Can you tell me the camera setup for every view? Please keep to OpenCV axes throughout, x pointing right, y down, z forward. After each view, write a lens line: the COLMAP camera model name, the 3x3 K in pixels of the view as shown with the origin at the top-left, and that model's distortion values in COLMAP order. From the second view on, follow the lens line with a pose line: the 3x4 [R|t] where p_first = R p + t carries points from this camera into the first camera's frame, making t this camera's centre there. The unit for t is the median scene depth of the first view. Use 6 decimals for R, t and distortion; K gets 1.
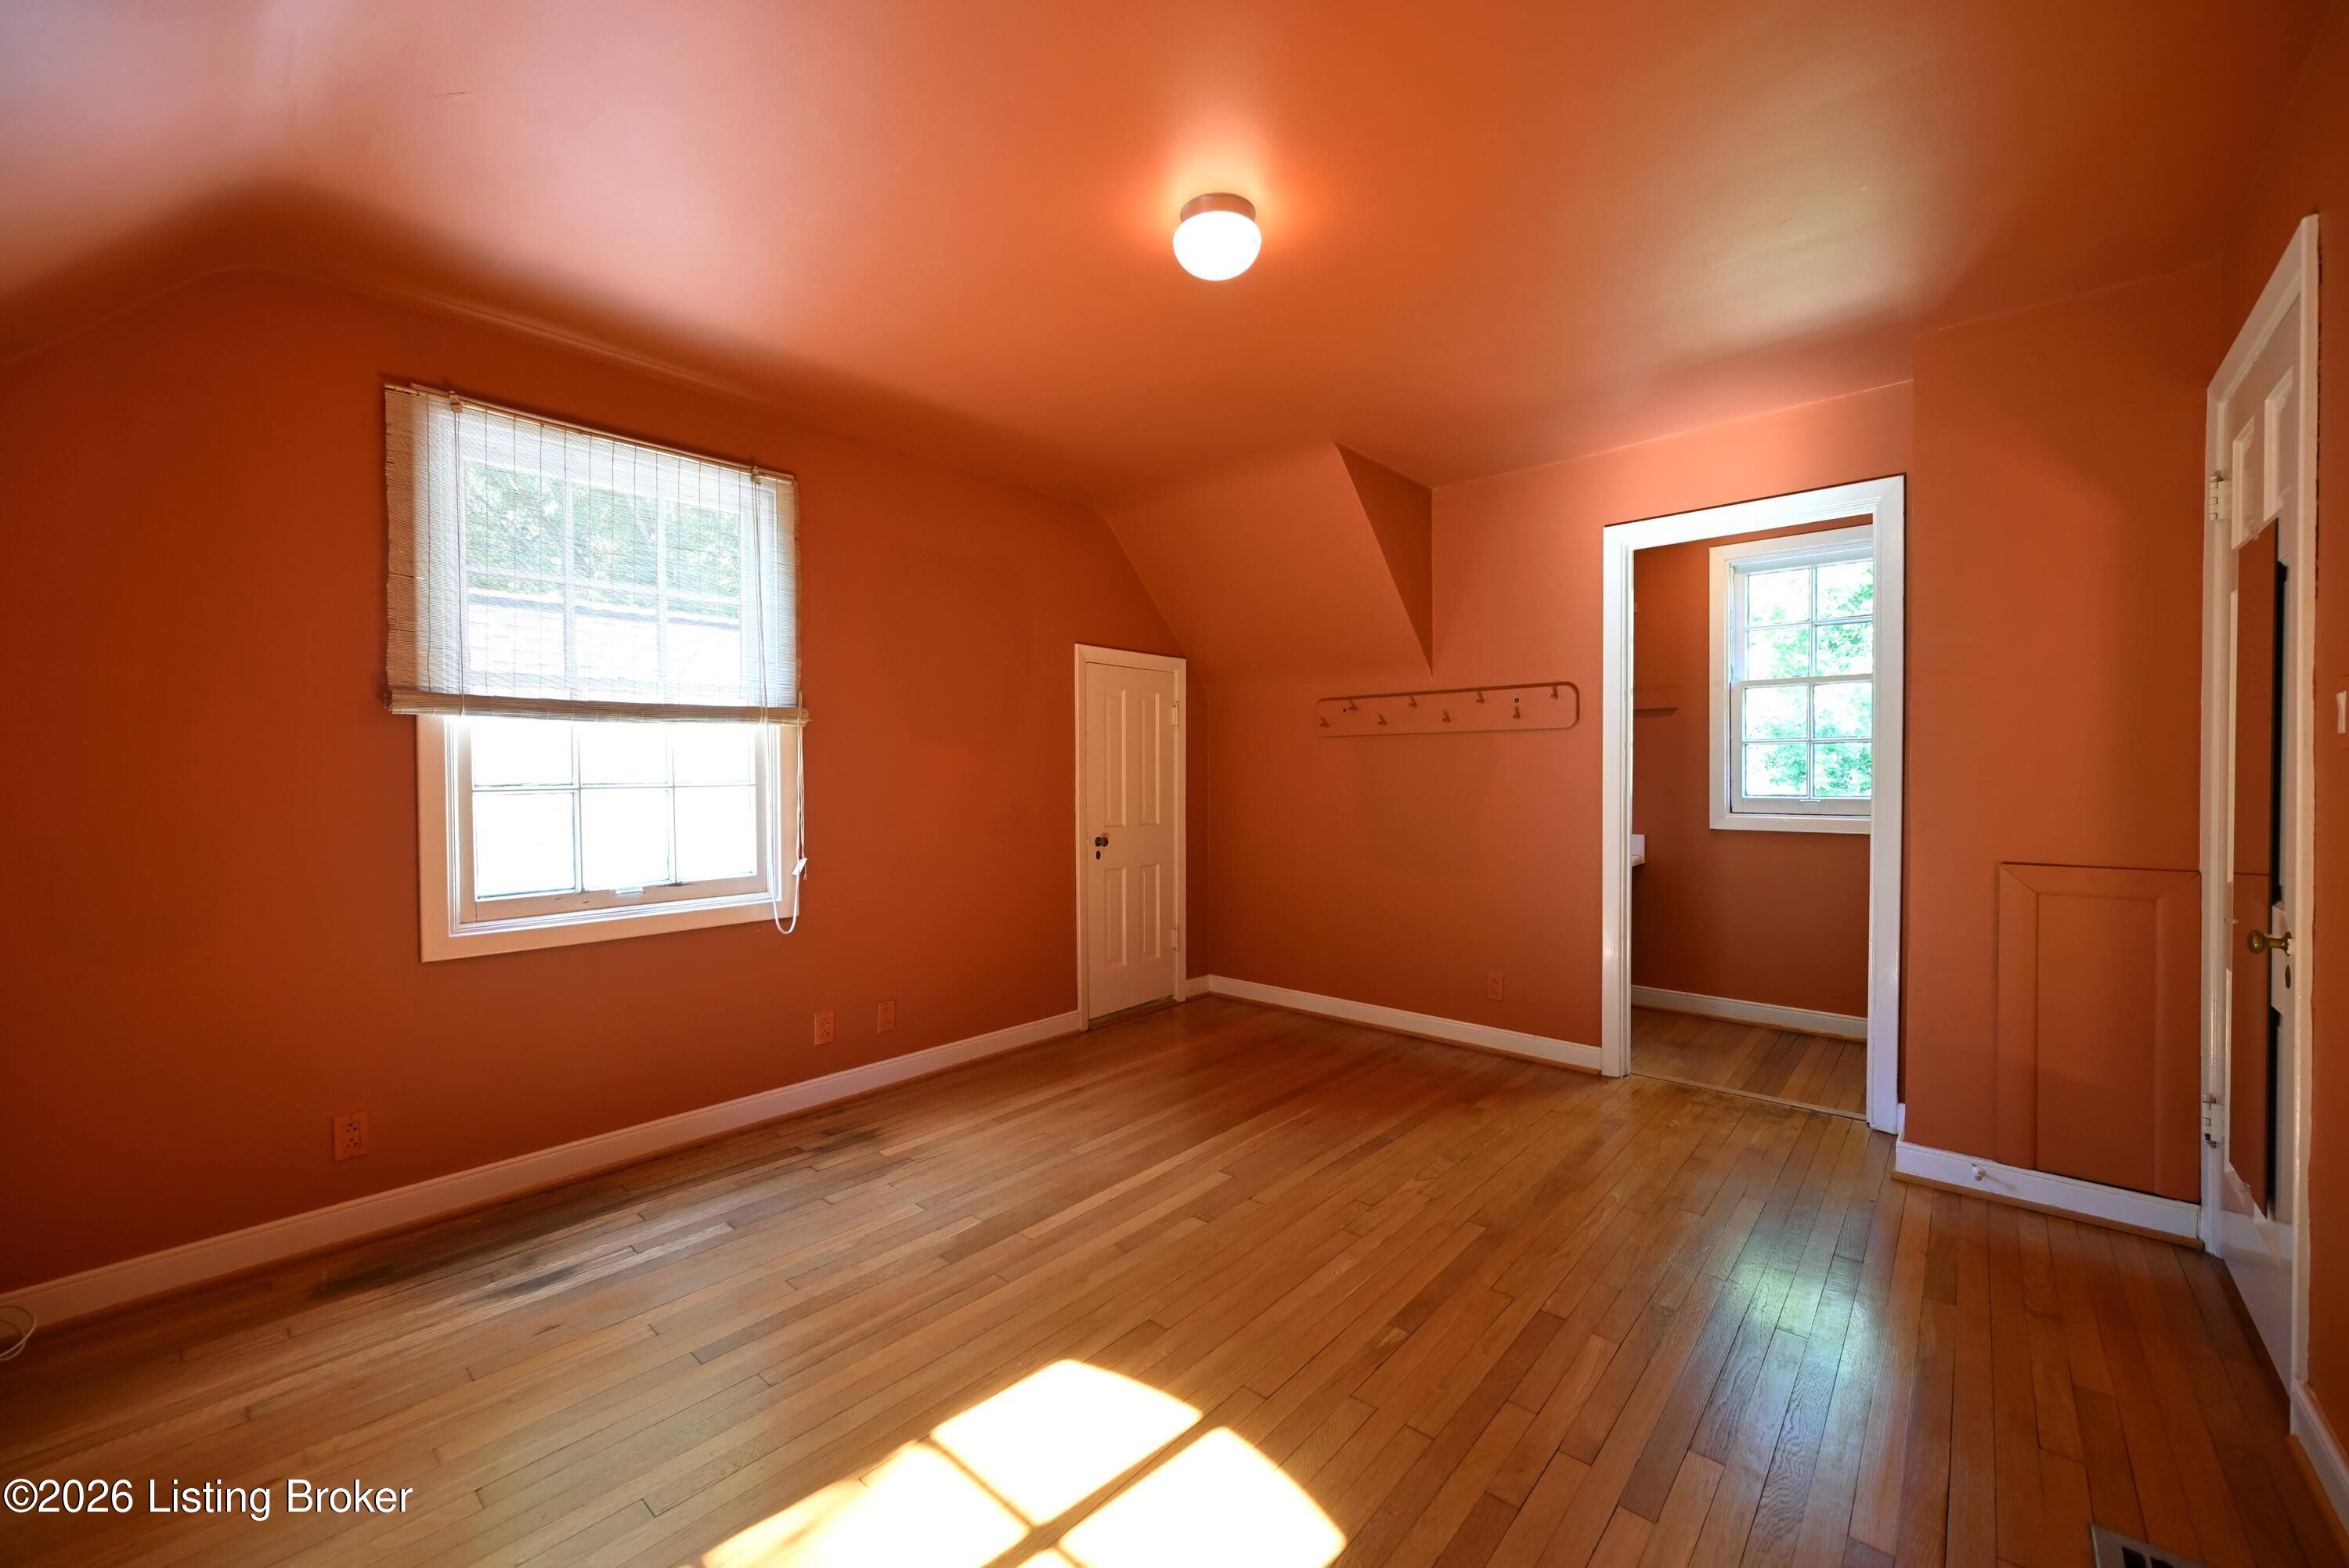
lens RADIAL K [[919.7, 0, 1167.9], [0, 919.7, 780.4], [0, 0, 1]] dist [-0.002151, 0.000127]
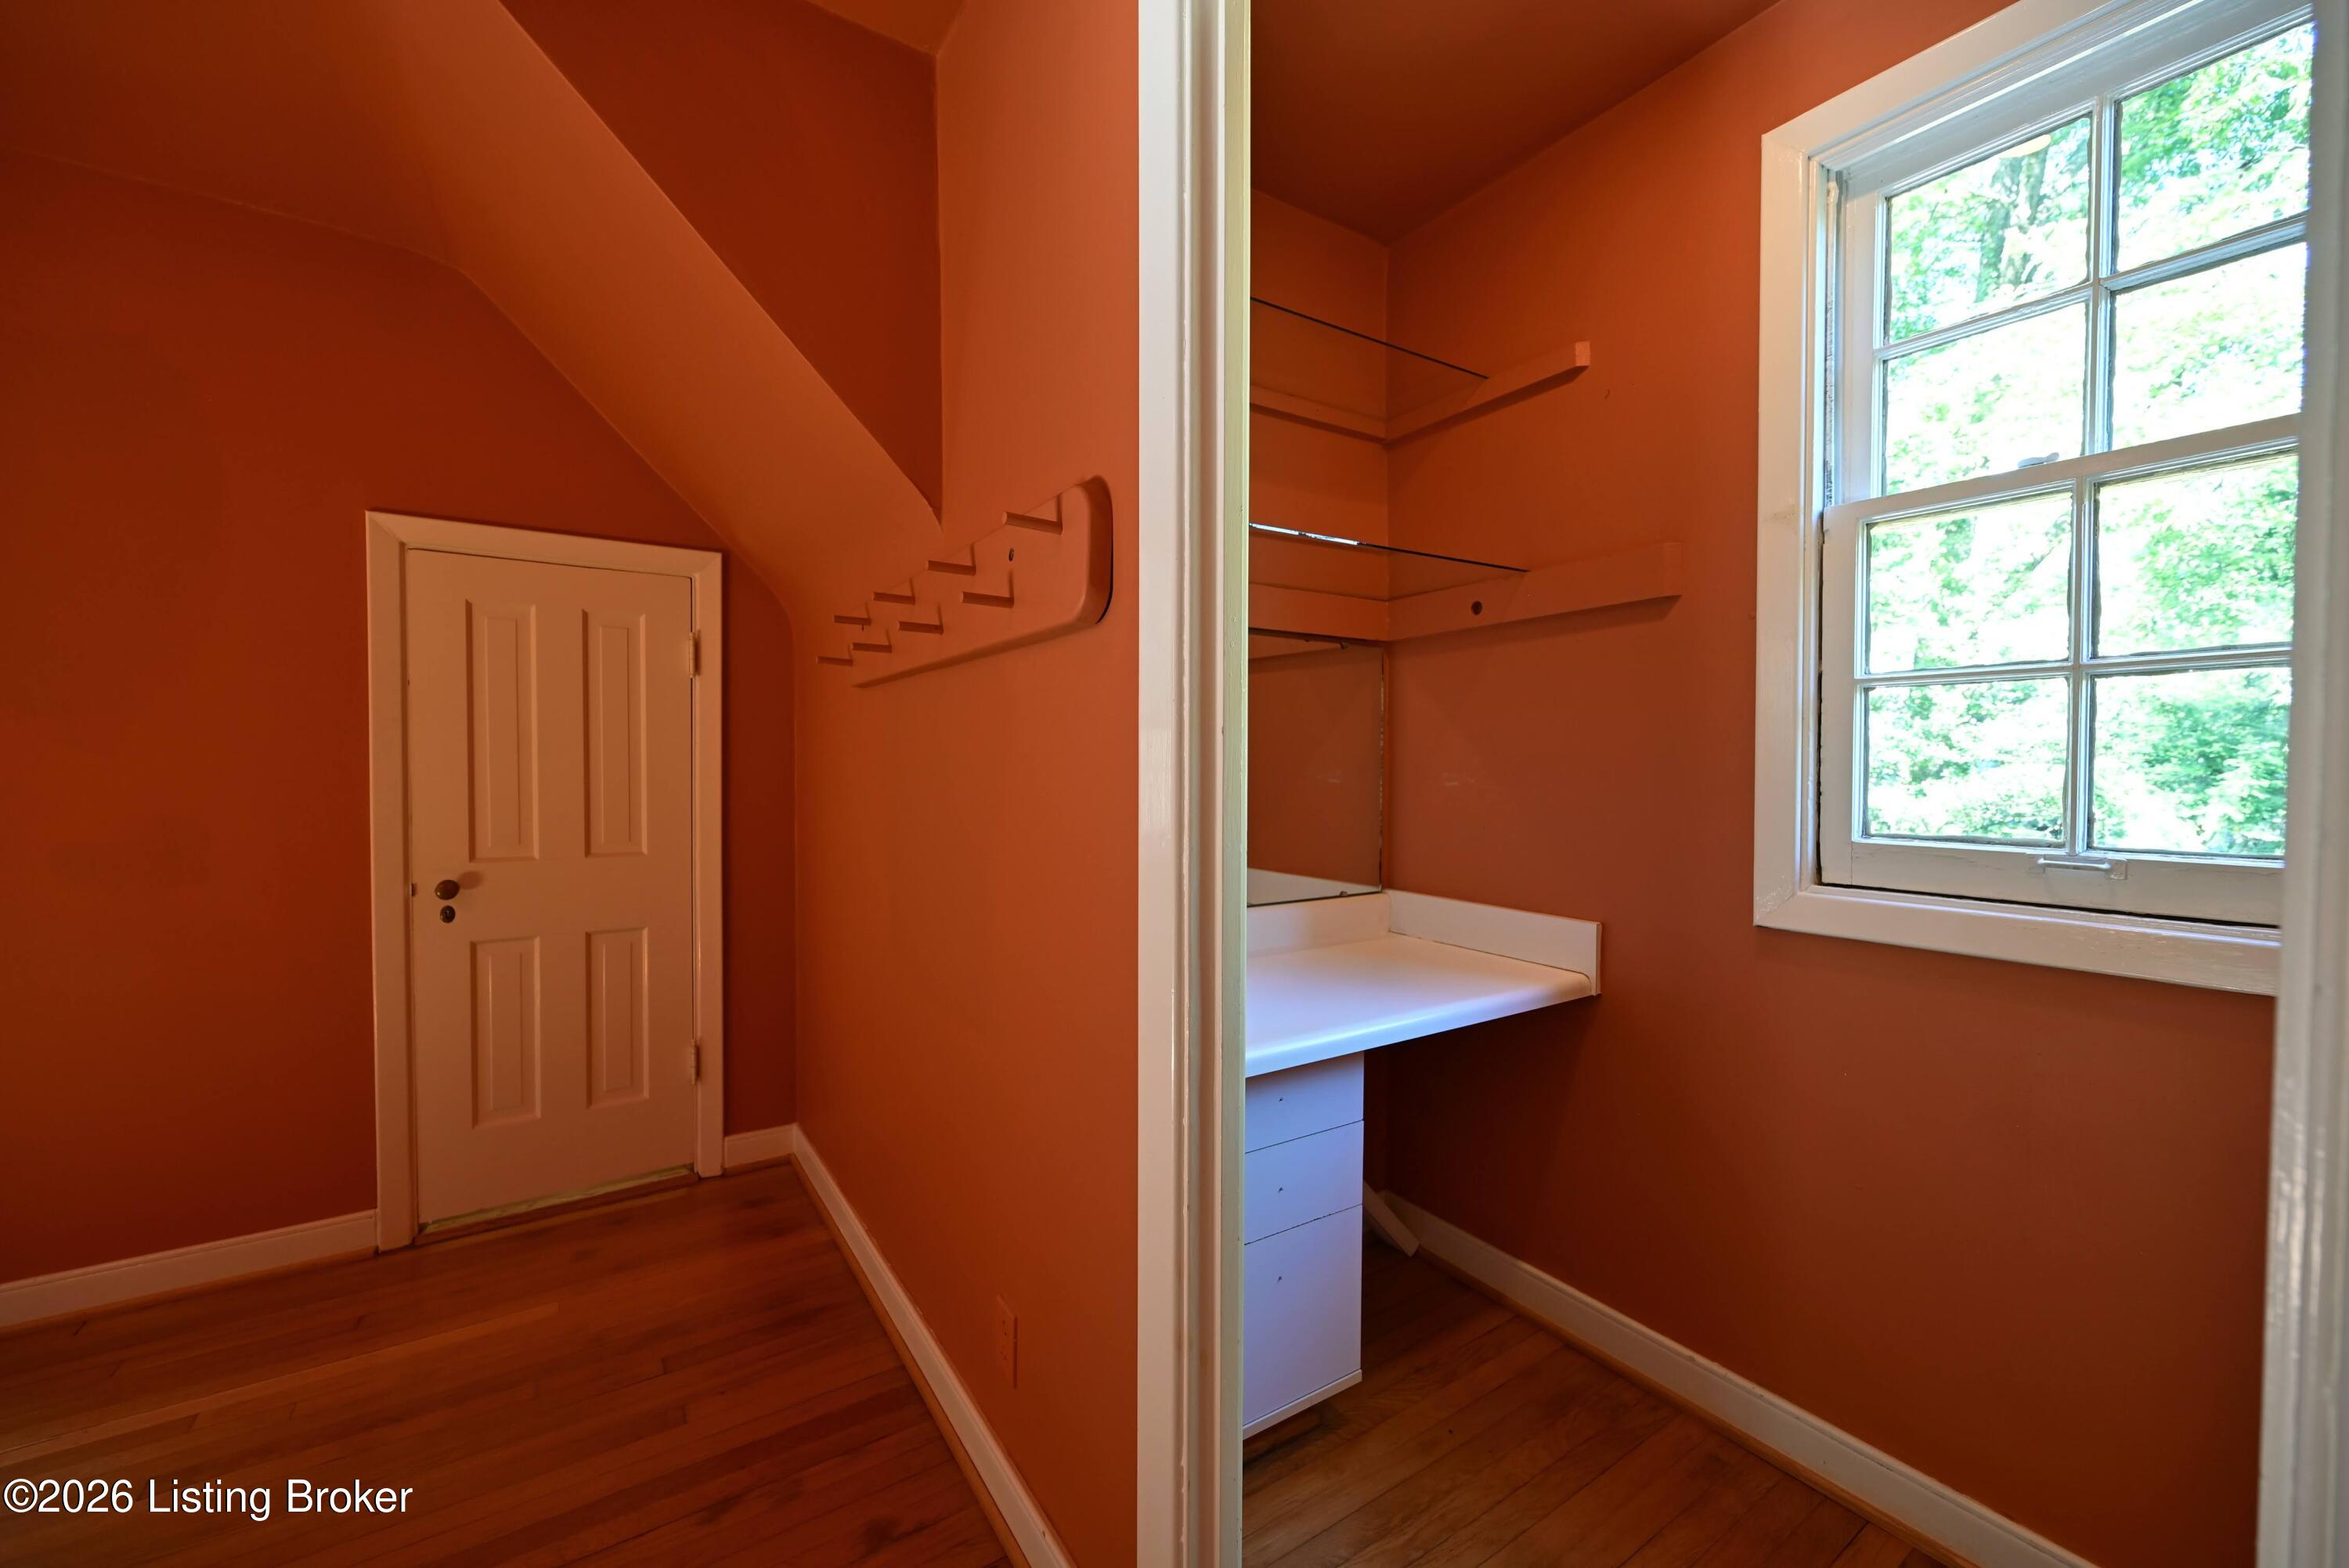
lens RADIAL K [[919.7, 0, 1179.6], [0, 919.7, 787.4], [0, 0, 1]] dist [-0.002151, 0.000127]
pose [[0.966029, 0.013381, -0.258088, 0.467109], [-0.009655, 0.999830, 0.015702, -0.004567], [0.258254, -0.012676, 0.965994, 0.596738]]
